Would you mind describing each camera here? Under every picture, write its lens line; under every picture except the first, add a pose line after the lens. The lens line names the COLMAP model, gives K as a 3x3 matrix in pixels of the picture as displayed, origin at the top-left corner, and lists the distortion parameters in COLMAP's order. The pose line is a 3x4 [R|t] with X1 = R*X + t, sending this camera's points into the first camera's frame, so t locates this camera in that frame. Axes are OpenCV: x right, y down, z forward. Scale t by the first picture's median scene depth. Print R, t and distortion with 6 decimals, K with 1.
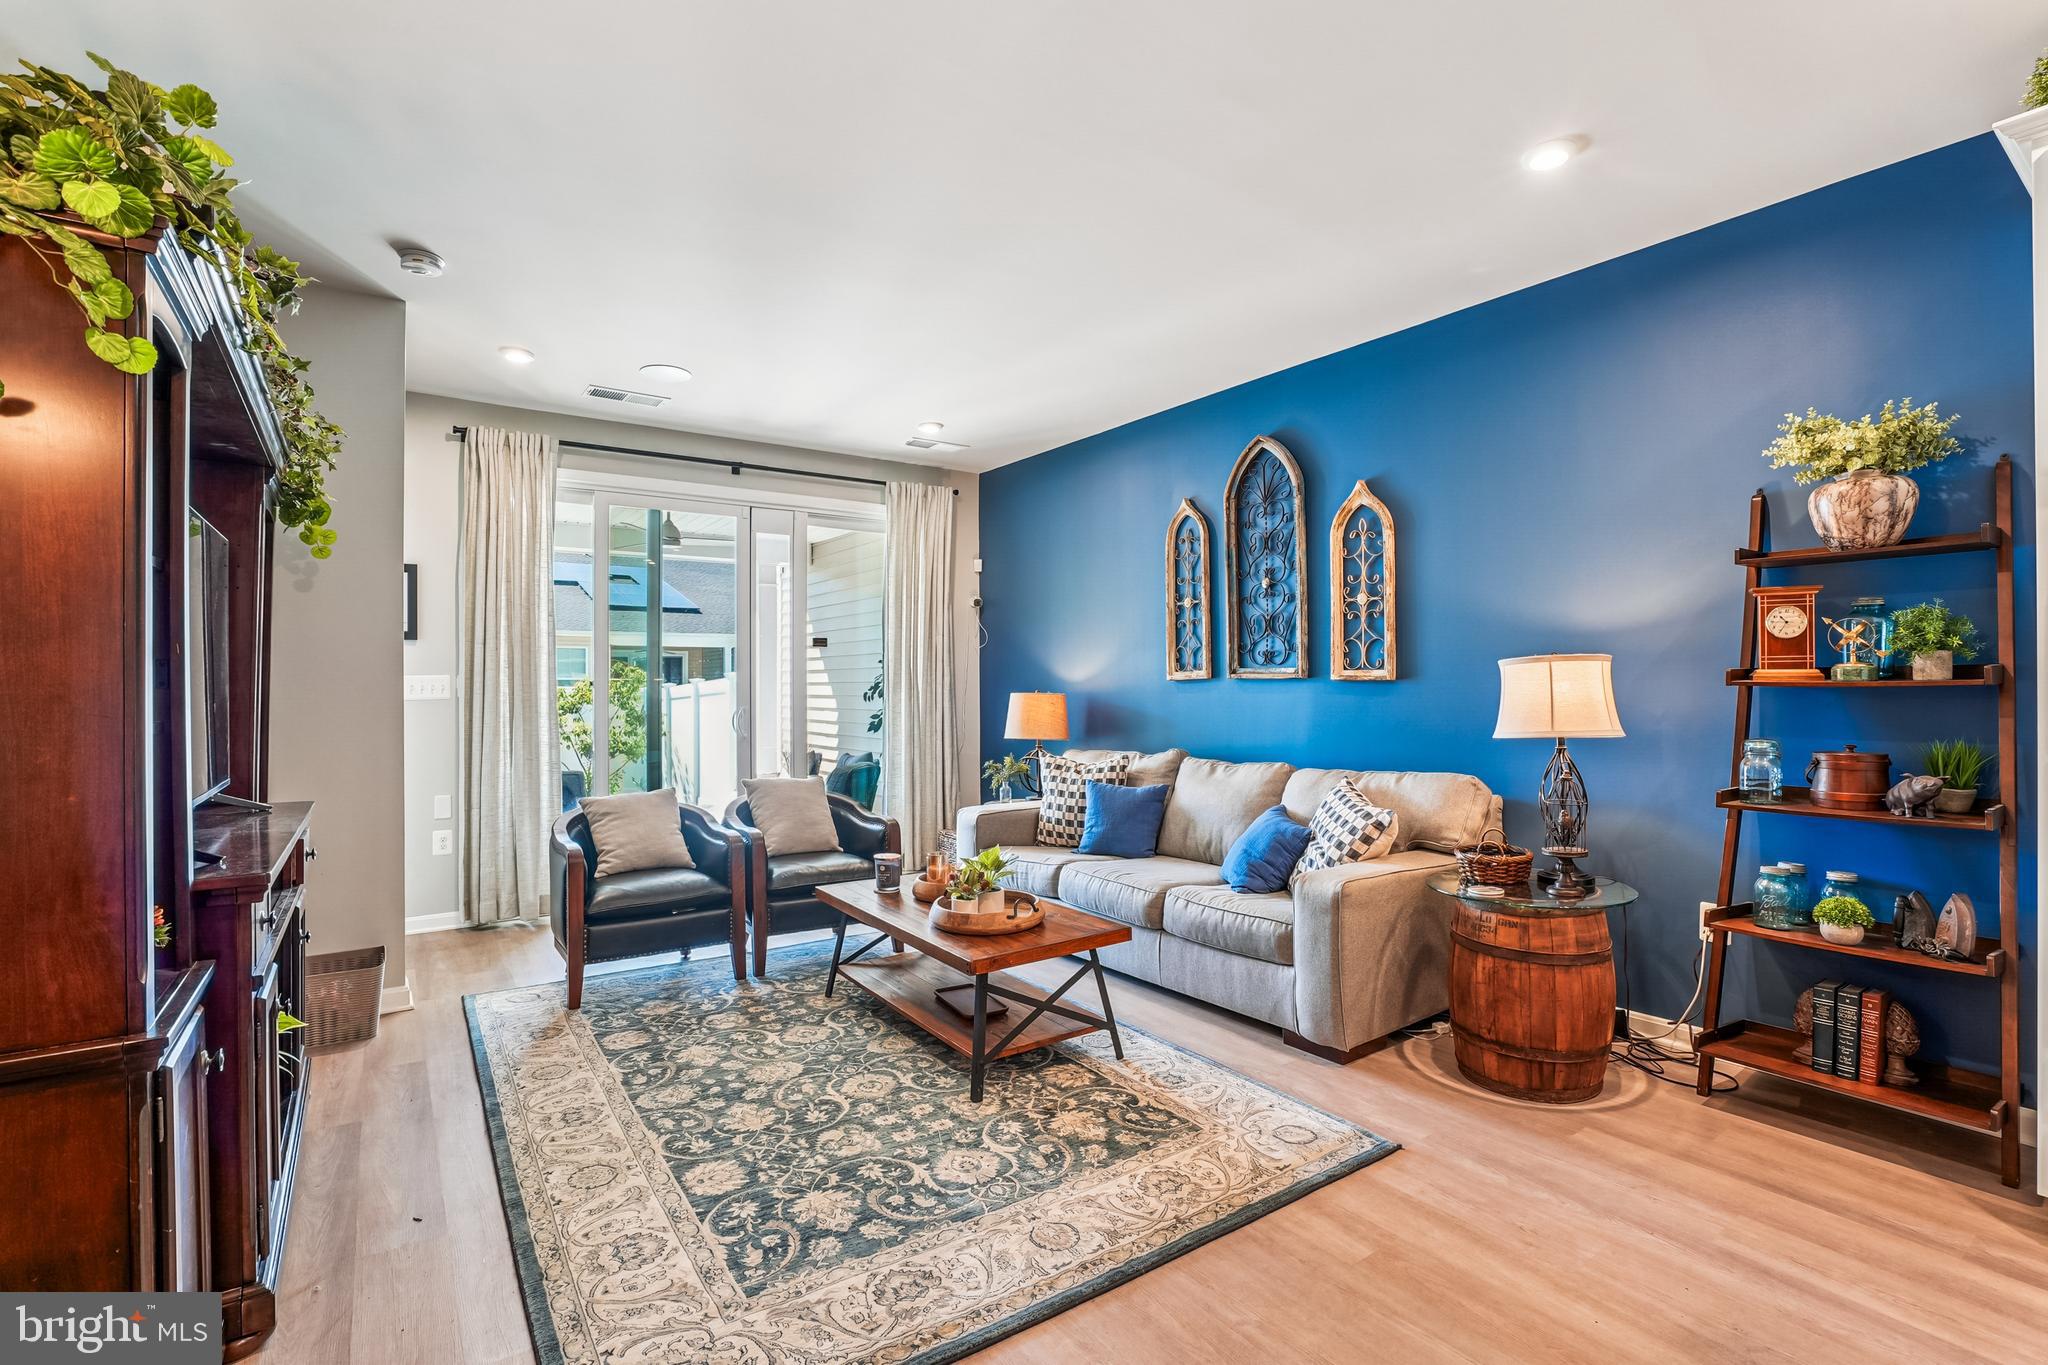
lens RADIAL K [[952.4, 0, 1025.4], [0, 952.4, 675.8], [0, 0, 1]] dist [-0.019658, 0.001634]
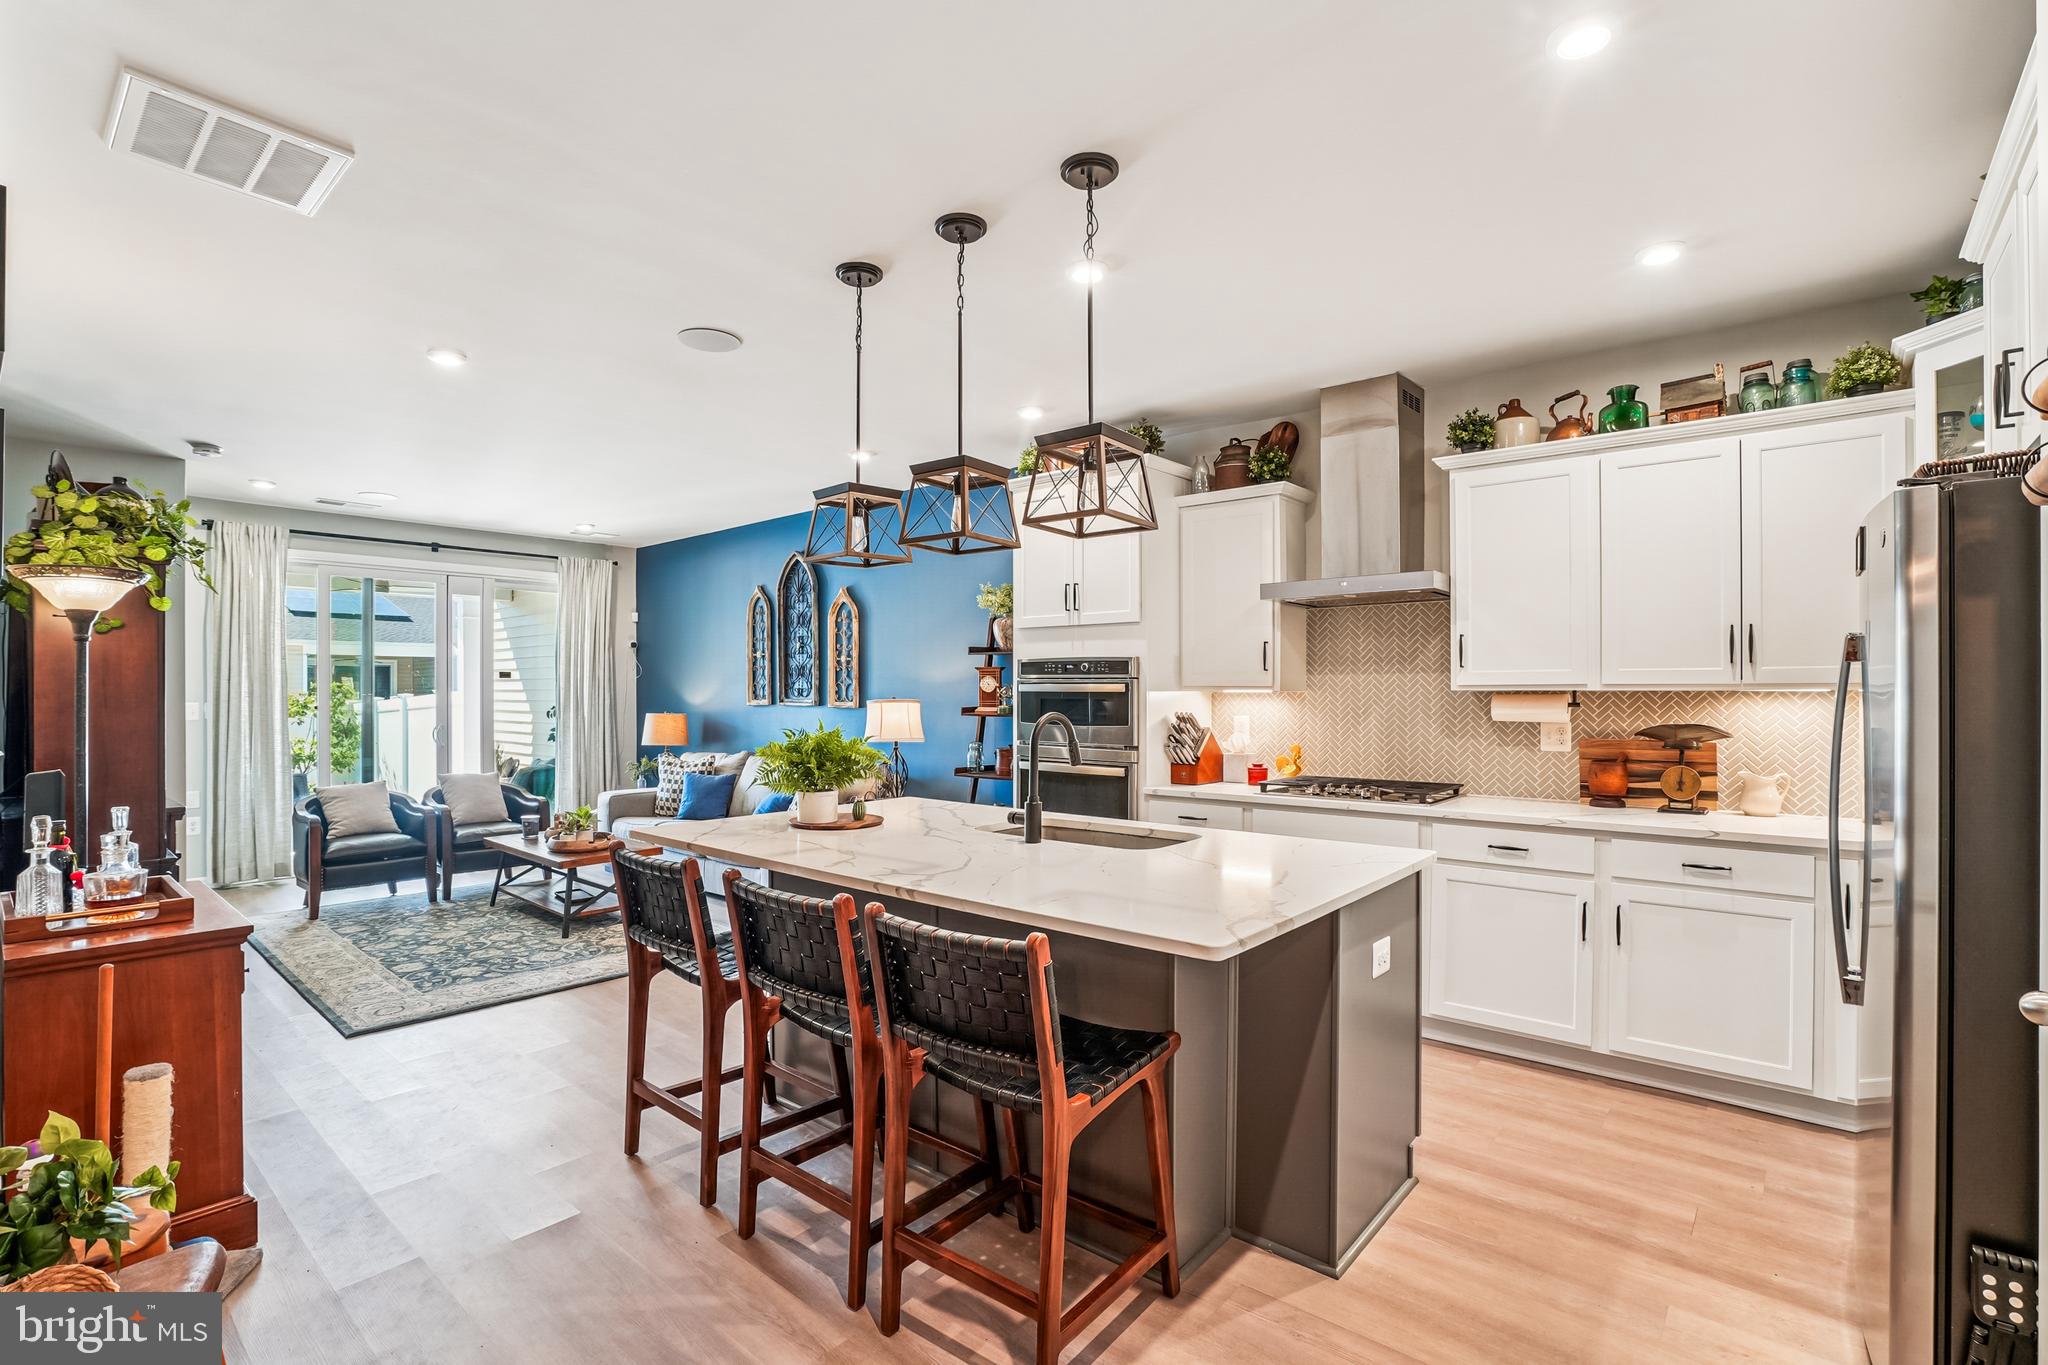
lens RADIAL K [[952.4, 0, 1008.8], [0, 952.4, 695.1], [0, 0, 1]] dist [-0.019658, 0.001634]
pose [[0.973095, 0.001469, 0.230398, 0.246919], [-0.004280, 0.999922, 0.011699, -0.037275], [-0.230362, -0.012370, 0.973026, -0.679965]]
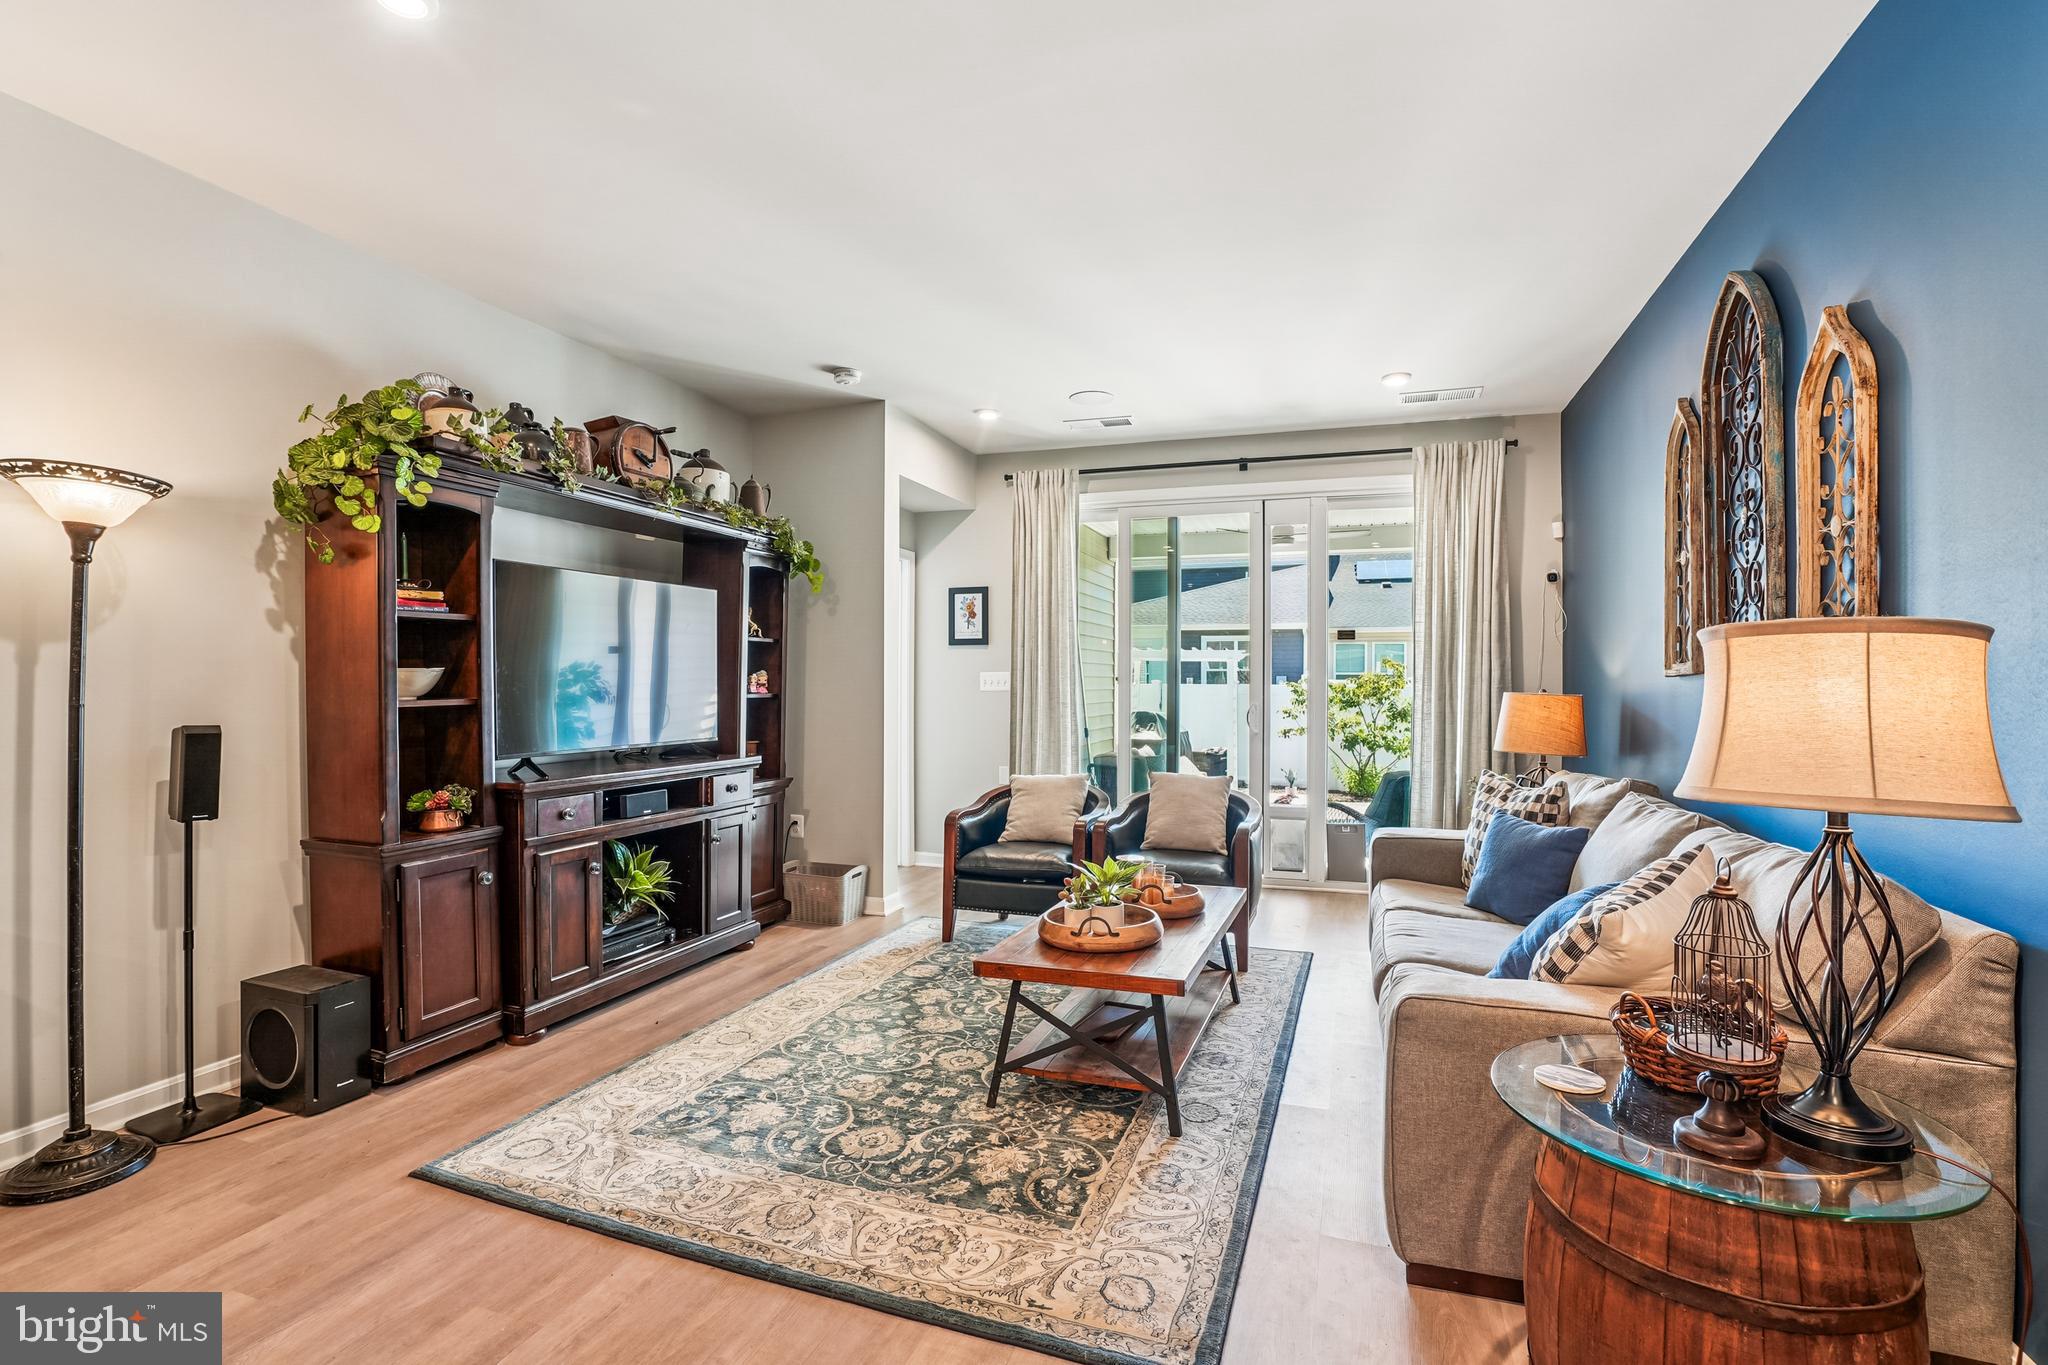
lens RADIAL K [[952.4, 0, 1008.1], [0, 952.4, 672.1], [0, 0, 1]] dist [-0.019658, 0.001634]
pose [[0.576304, -0.001368, -0.817234, 0.507995], [0.000545, 0.999999, -0.001289, 0.001636], [0.817235, 0.000297, 0.576305, 0.302916]]
